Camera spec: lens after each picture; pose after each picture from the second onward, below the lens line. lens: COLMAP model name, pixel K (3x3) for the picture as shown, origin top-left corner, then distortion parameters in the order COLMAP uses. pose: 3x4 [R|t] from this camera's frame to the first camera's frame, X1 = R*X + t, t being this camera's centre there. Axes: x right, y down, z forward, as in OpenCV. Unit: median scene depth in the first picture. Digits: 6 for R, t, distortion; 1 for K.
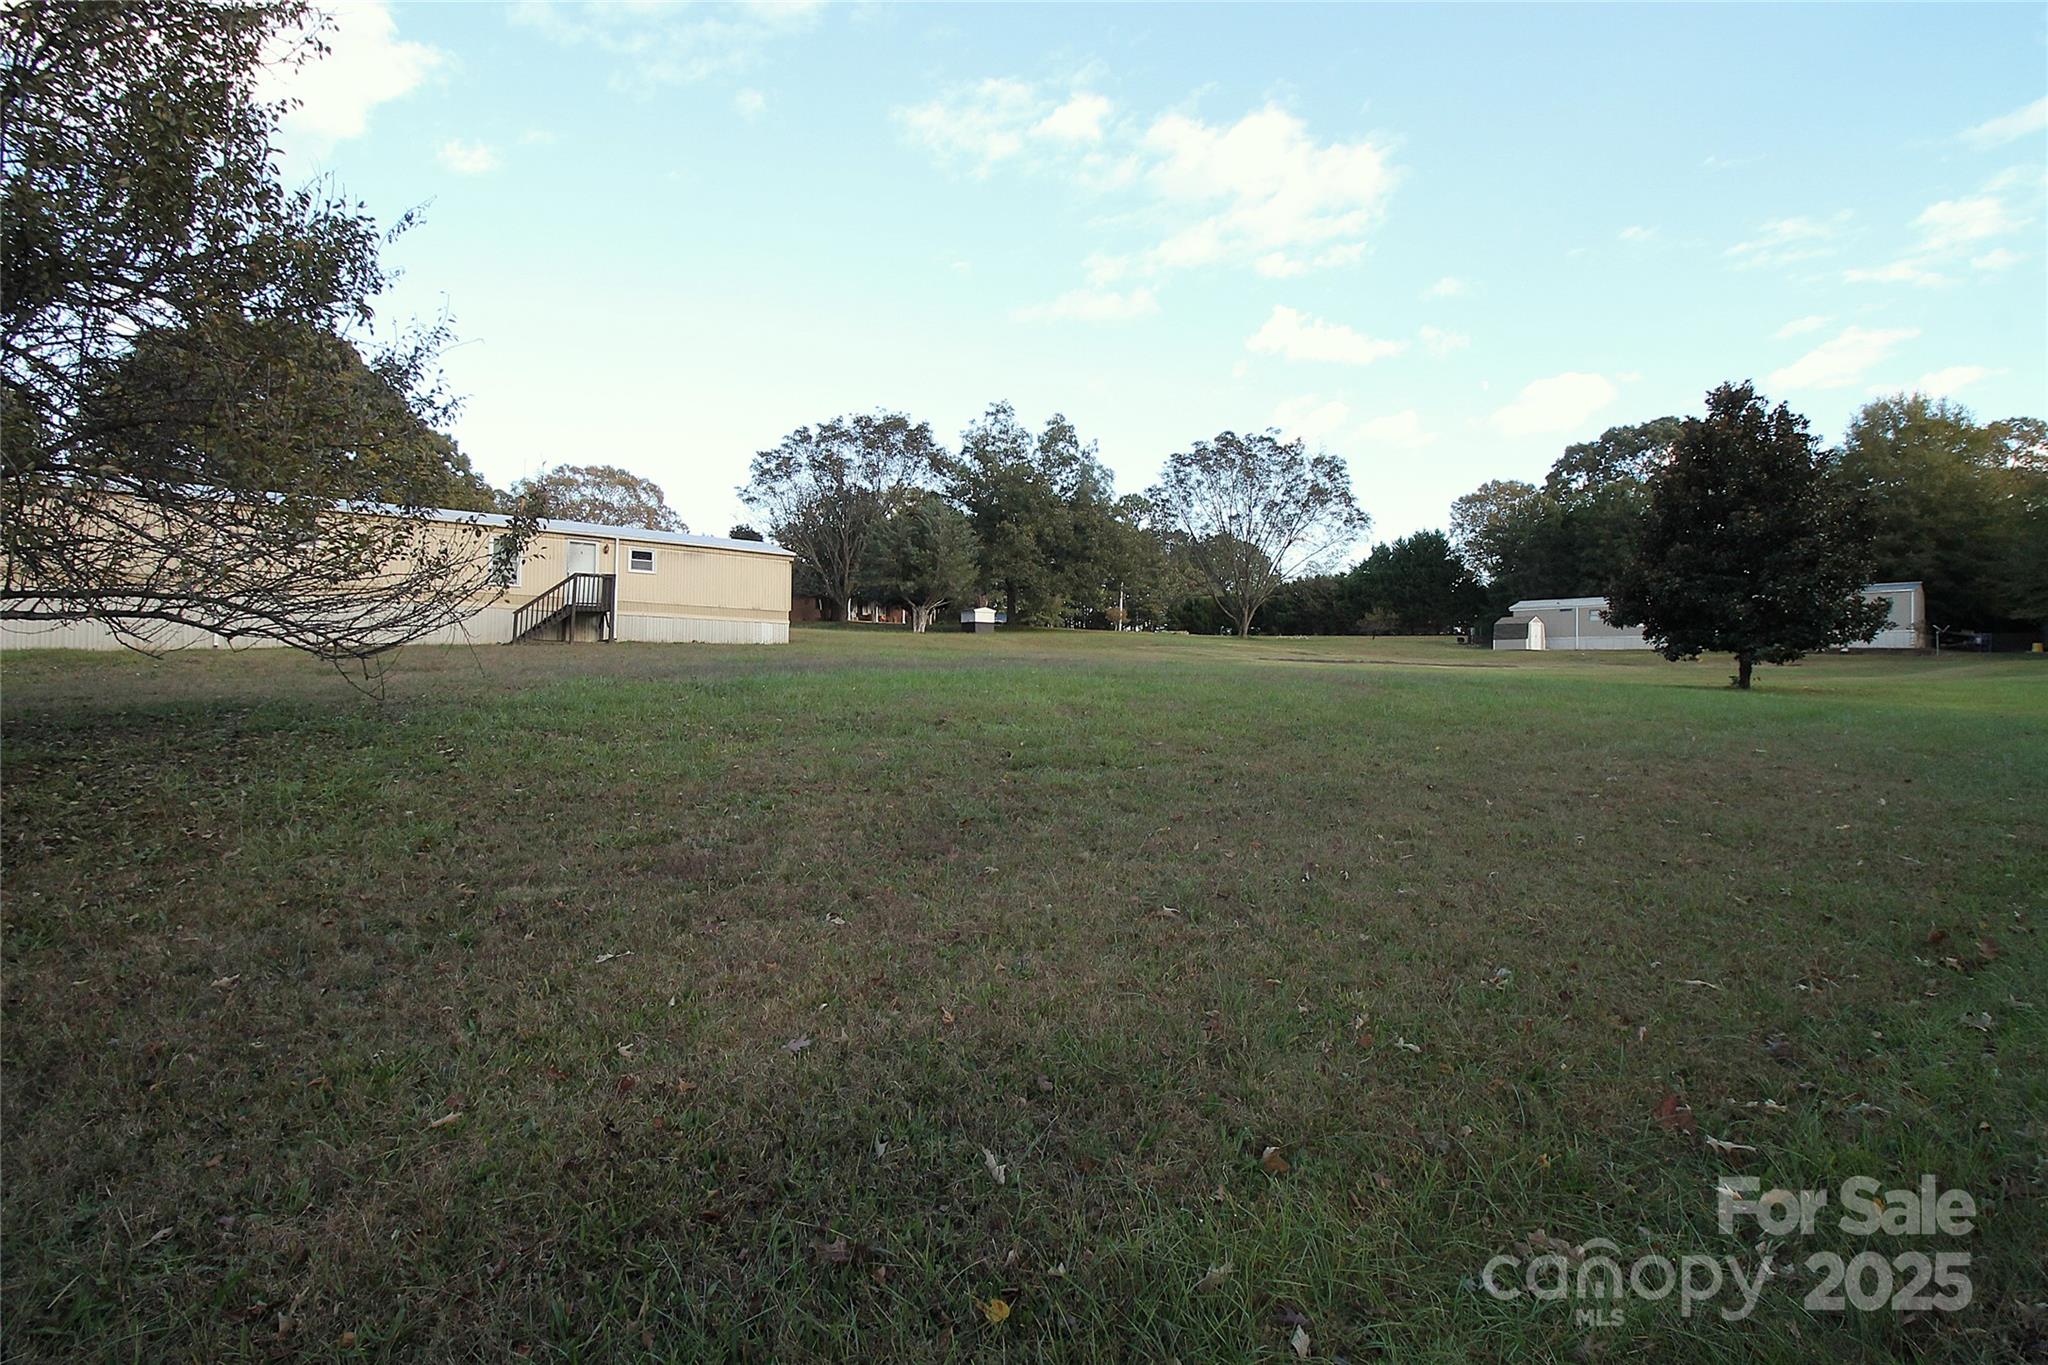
lens RADIAL K [[960.4, 0, 1023.7], [0, 960.4, 661.0], [0, 0, 1]] dist [0.004796, -0.015168]
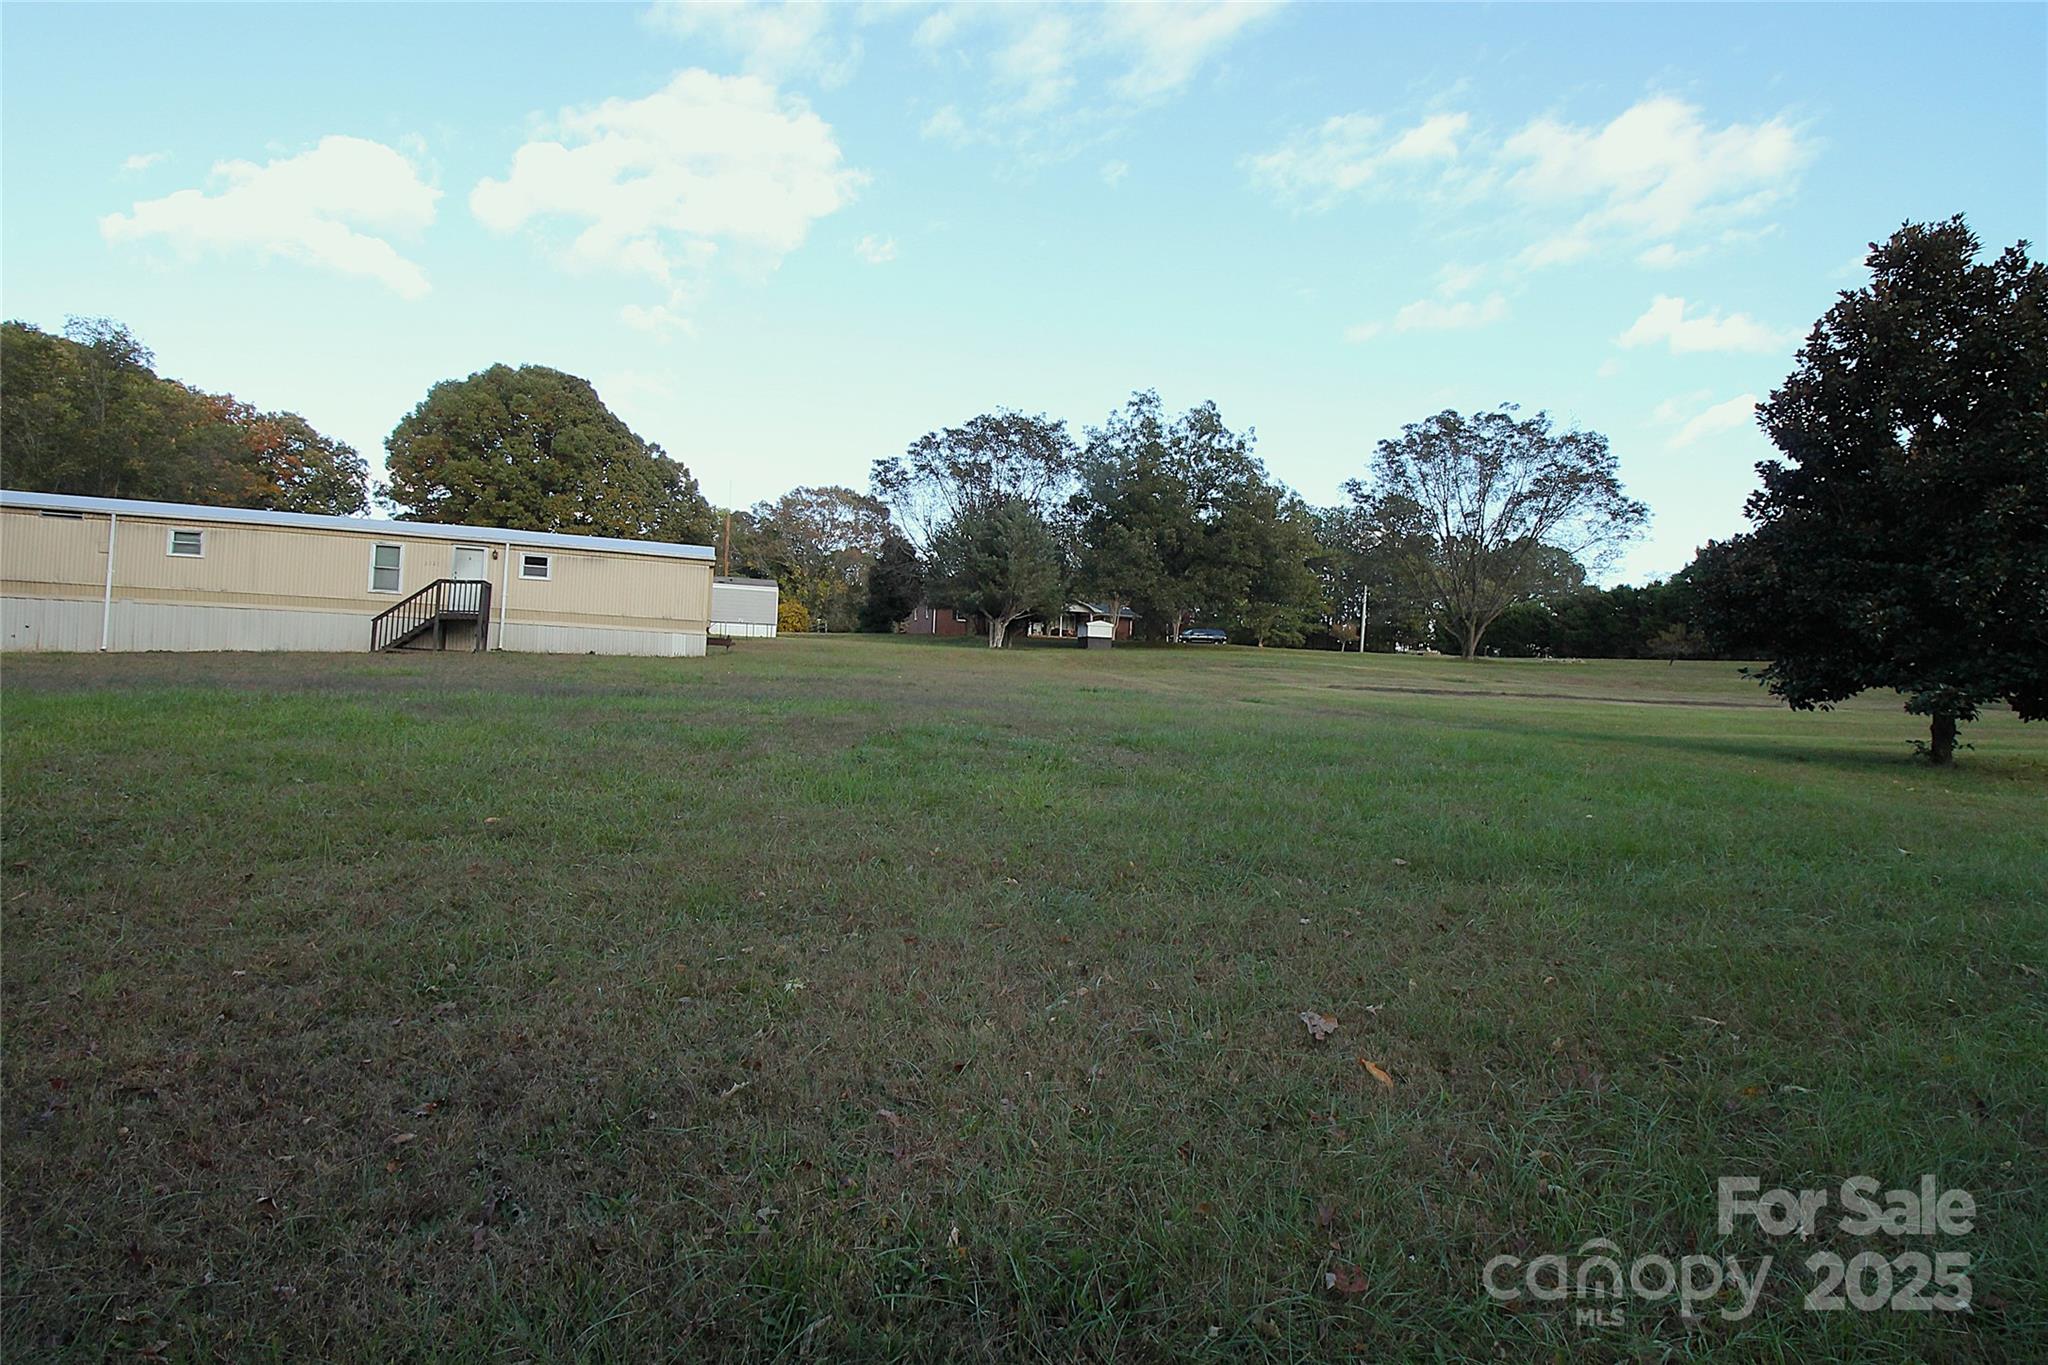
lens RADIAL K [[960.4, 0, 1023.7], [0, 960.4, 661.0], [0, 0, 1]] dist [0.004796, -0.015168]
pose [[0.944944, 0.017185, -0.326779, 0.172645], [-0.022695, 0.999657, -0.013056, -0.004525], [0.326443, 0.019753, 0.945010, 0.122772]]
